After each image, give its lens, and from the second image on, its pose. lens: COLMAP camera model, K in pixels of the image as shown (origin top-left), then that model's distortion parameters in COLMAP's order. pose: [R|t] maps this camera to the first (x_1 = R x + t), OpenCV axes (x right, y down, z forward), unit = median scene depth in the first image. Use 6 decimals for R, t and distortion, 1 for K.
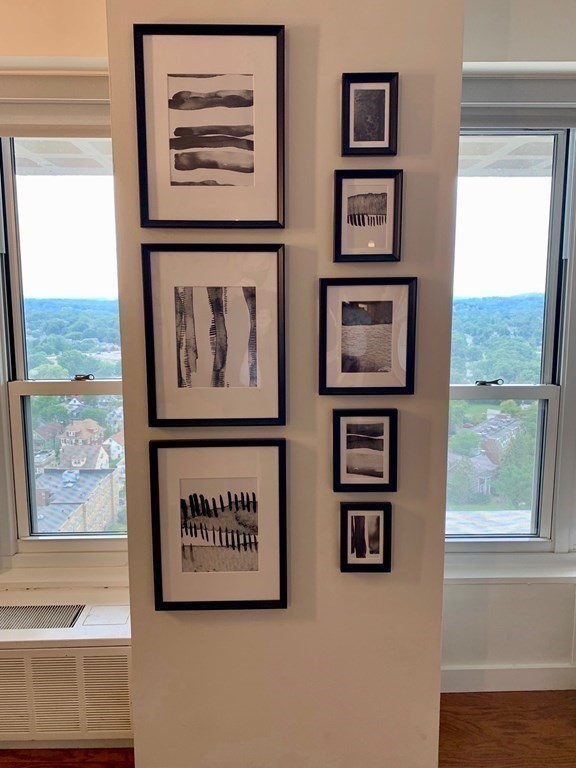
lens RADIAL K [[580.8, 0, 283.6], [0, 580.8, 377.1], [0, 0, 1]] dist [0.095260, -0.174614]
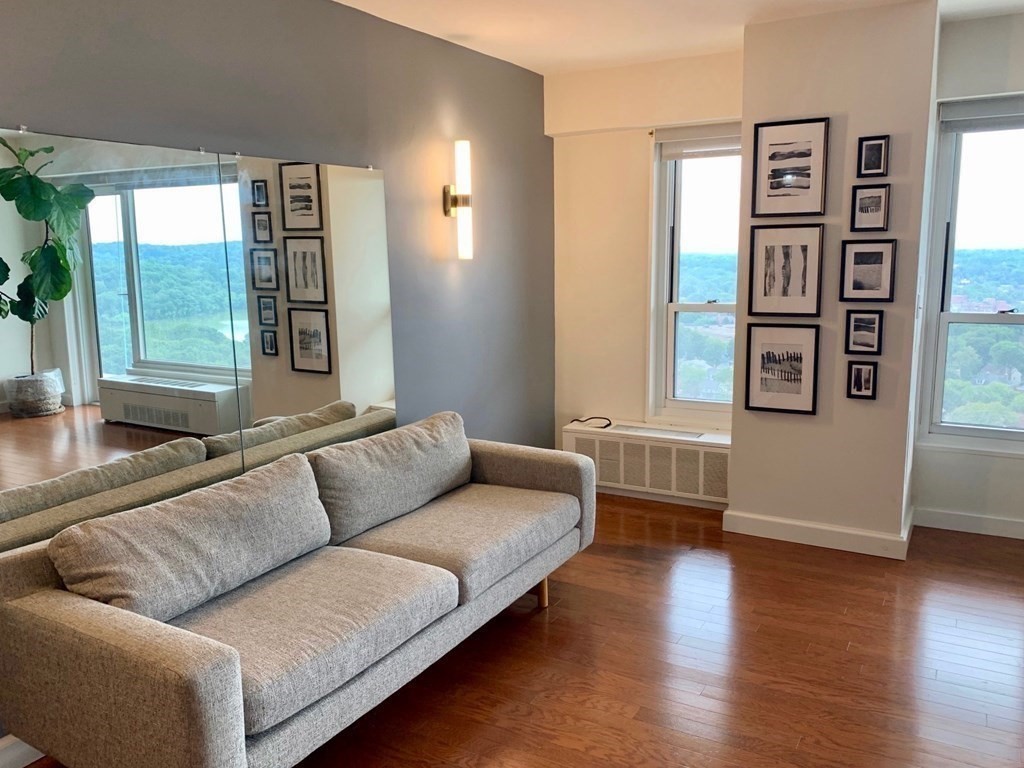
lens RADIAL K [[819.3, 0, 512.0], [0, 819.3, 384.0], [0, 0, 1]] dist [0.051494, -0.093904]
pose [[0.858234, 0.072295, -0.508142, 0.533267], [-0.058241, 0.997353, 0.043530, 0.245127], [0.509944, -0.007764, 0.860173, -1.871853]]
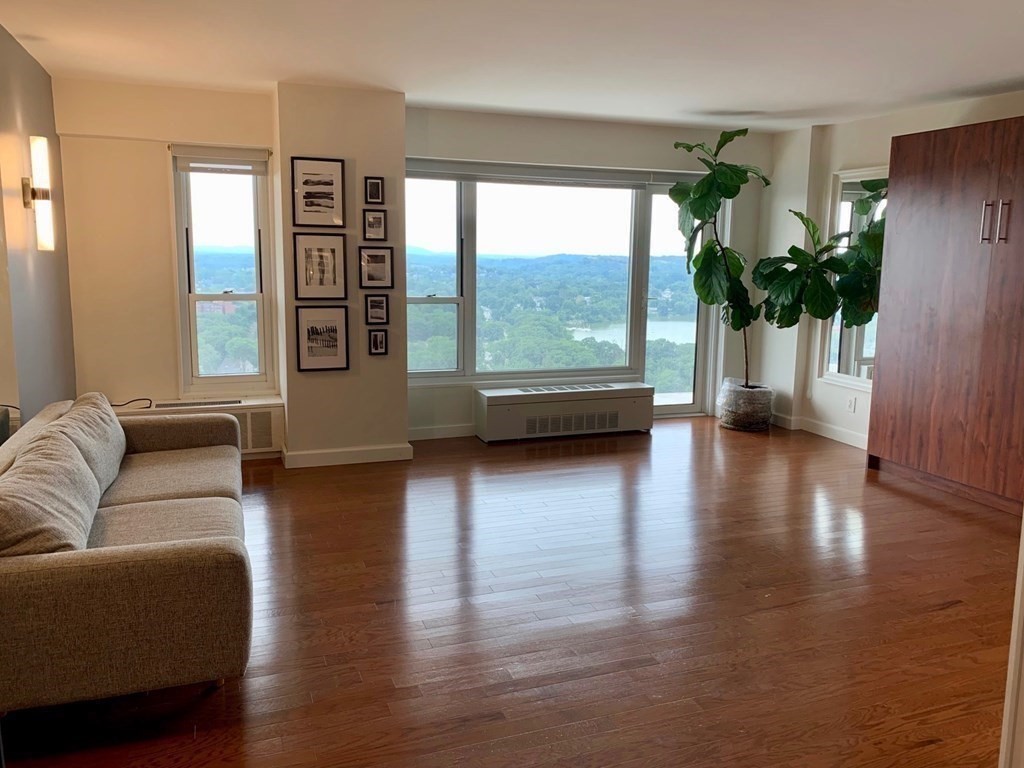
lens RADIAL K [[795.0, 0, 514.0], [0, 795.0, 374.2], [0, 0, 1]] dist [0.102325, -0.192533]
pose [[0.943140, -0.032650, 0.330789, -0.511996], [0.029069, 0.999453, 0.015767, 0.395831], [-0.331123, -0.005255, 0.943573, -2.802238]]
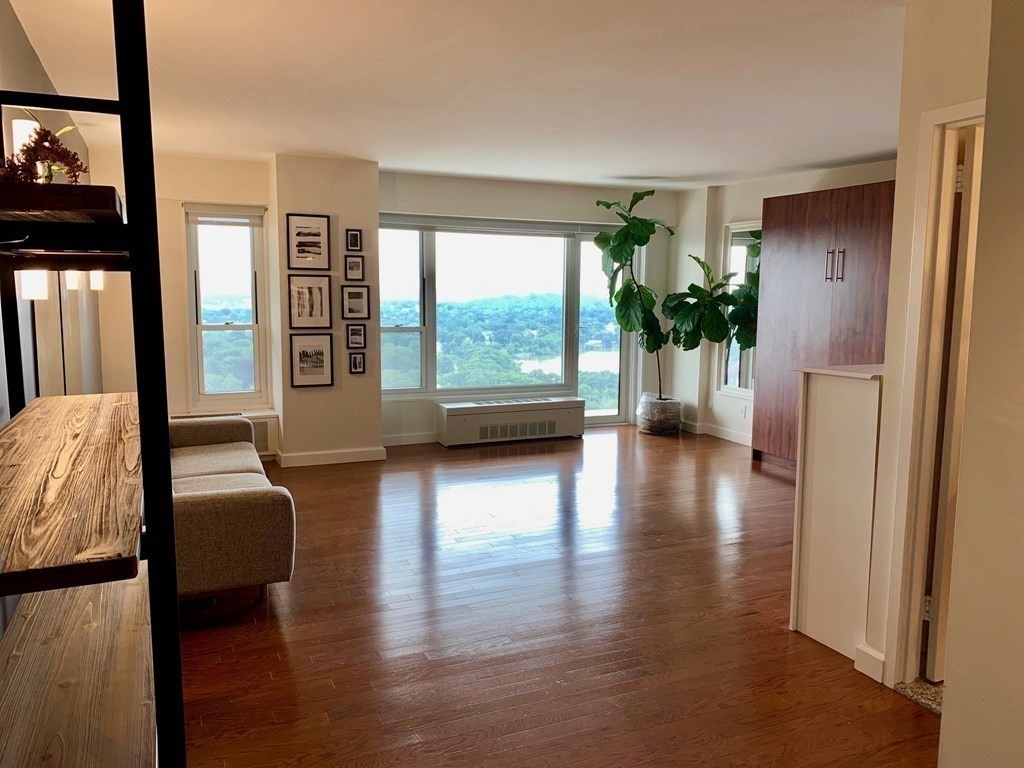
lens RADIAL K [[774.4, 0, 512.0], [0, 774.4, 384.0], [0, 0, 1]] dist [0.095260, -0.174614]
pose [[0.920608, -0.033760, 0.389027, -0.797224], [0.041071, 0.999101, -0.010490, 0.490458], [-0.388323, 0.025635, 0.921167, -3.517544]]
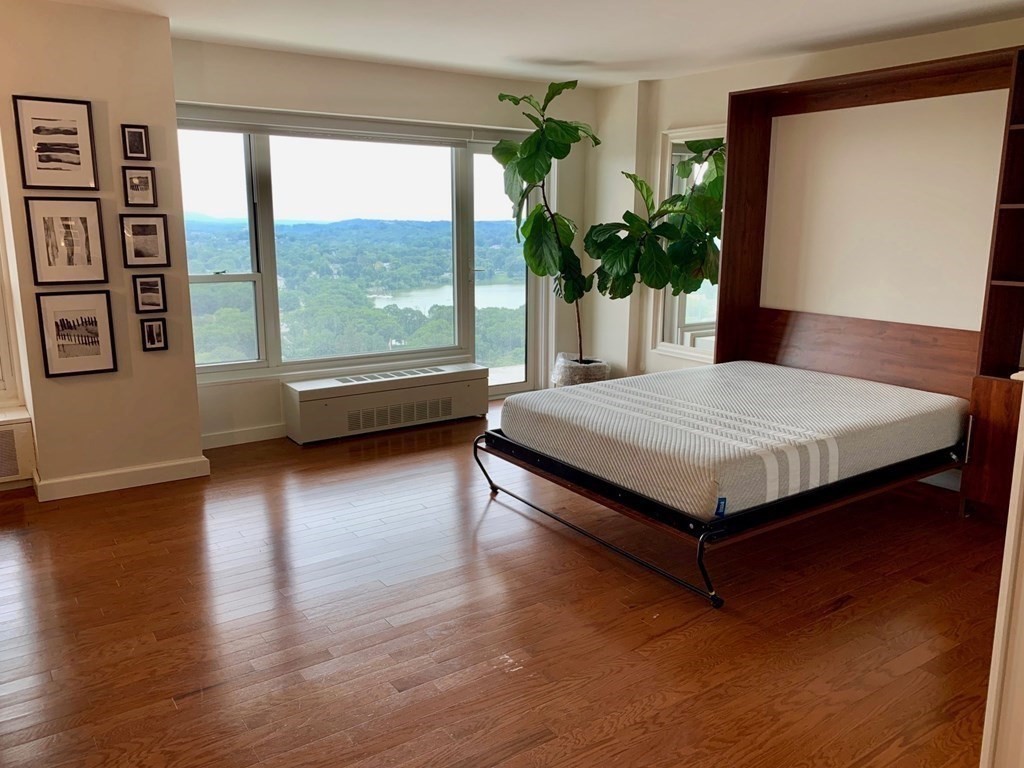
lens RADIAL K [[796.6, 0, 512.0], [0, 796.6, 384.0], [0, 0, 1]] dist [0.058204, -0.075167]
pose [[0.833380, -0.103288, 0.542964, -0.406901], [0.069756, 0.994183, 0.082057, 0.314254], [-0.548281, -0.030509, 0.835737, -2.307041]]
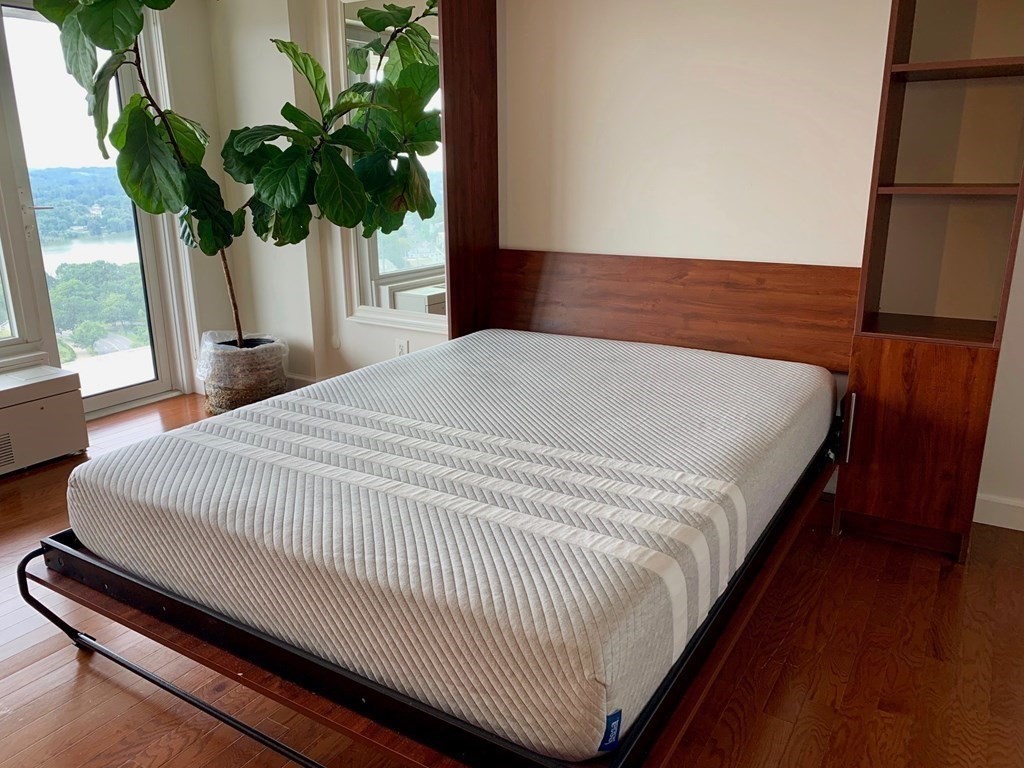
lens RADIAL K [[783.0, 0, 512.0], [0, 783.0, 384.0], [0, 0, 1]] dist [0.006635, -0.000663]
pose [[0.535153, -0.226540, 0.813813, 0.490016], [0.121522, 0.973996, 0.191218, 0.296250], [-0.835969, -0.003435, 0.548766, -1.221129]]
